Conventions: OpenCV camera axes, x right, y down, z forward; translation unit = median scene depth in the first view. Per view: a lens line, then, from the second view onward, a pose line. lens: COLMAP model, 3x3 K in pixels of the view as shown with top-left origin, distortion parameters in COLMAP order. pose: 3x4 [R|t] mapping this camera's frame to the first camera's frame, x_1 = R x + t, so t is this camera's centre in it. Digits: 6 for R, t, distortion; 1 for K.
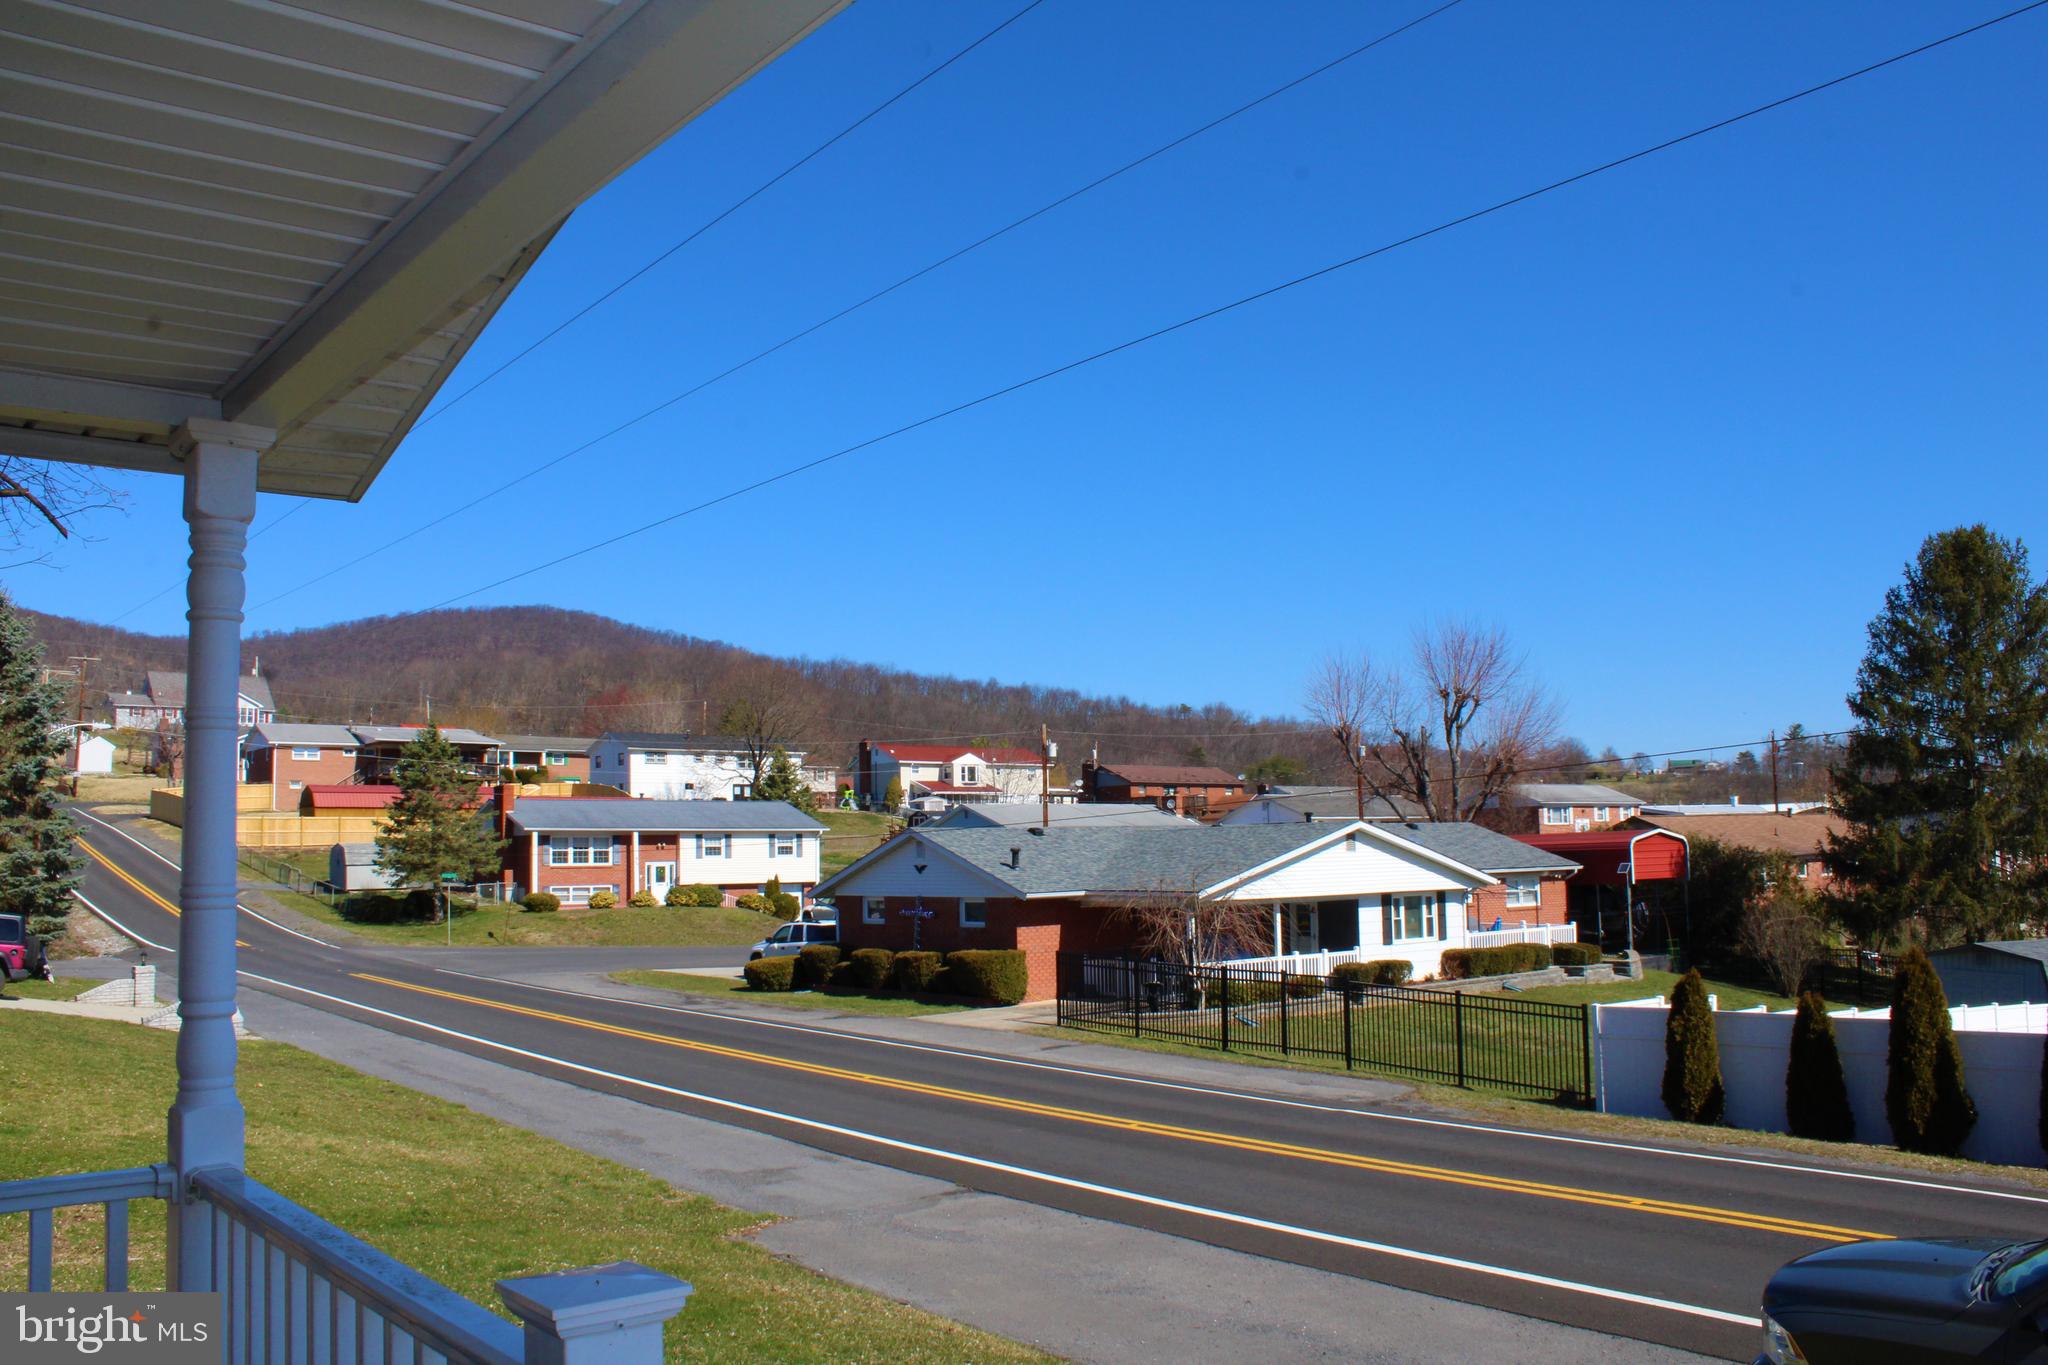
lens RADIAL K [[1709.4, 0, 1024.0], [0, 1709.4, 682.5], [0, 0, 1]] dist [-0.151329, 0.139211]
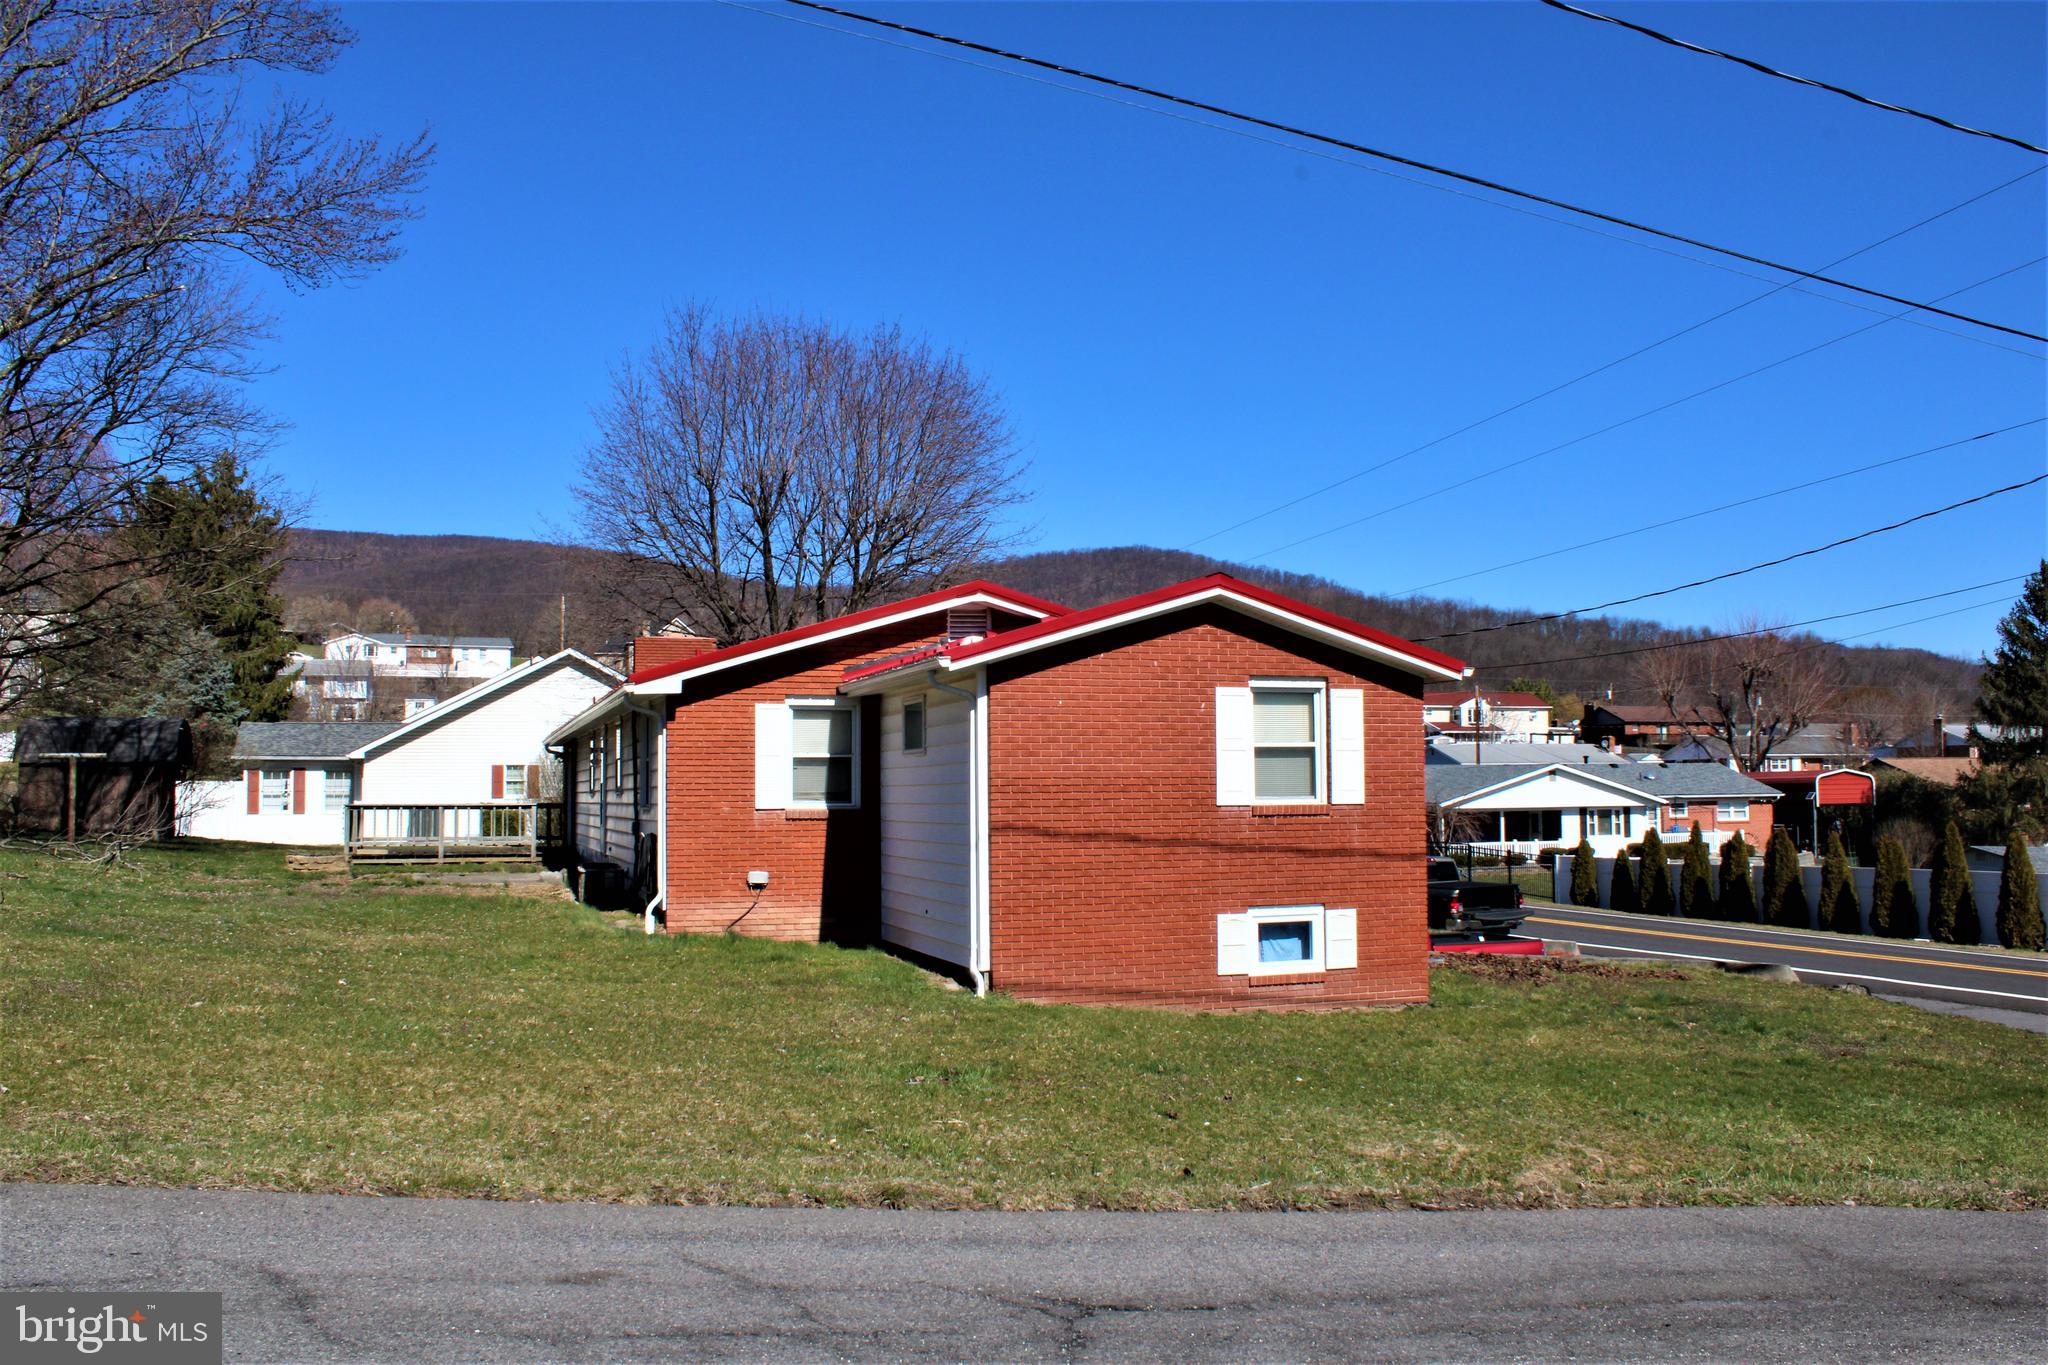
lens RADIAL K [[1709.4, 0, 1024.0], [0, 1709.4, 682.5], [0, 0, 1]] dist [-0.151329, 0.139211]
pose [[0.939876, -0.010601, -0.341351, 0.074281], [0.024553, 0.999029, 0.036579, -0.020006], [0.340631, -0.042761, 0.939224, -0.204537]]
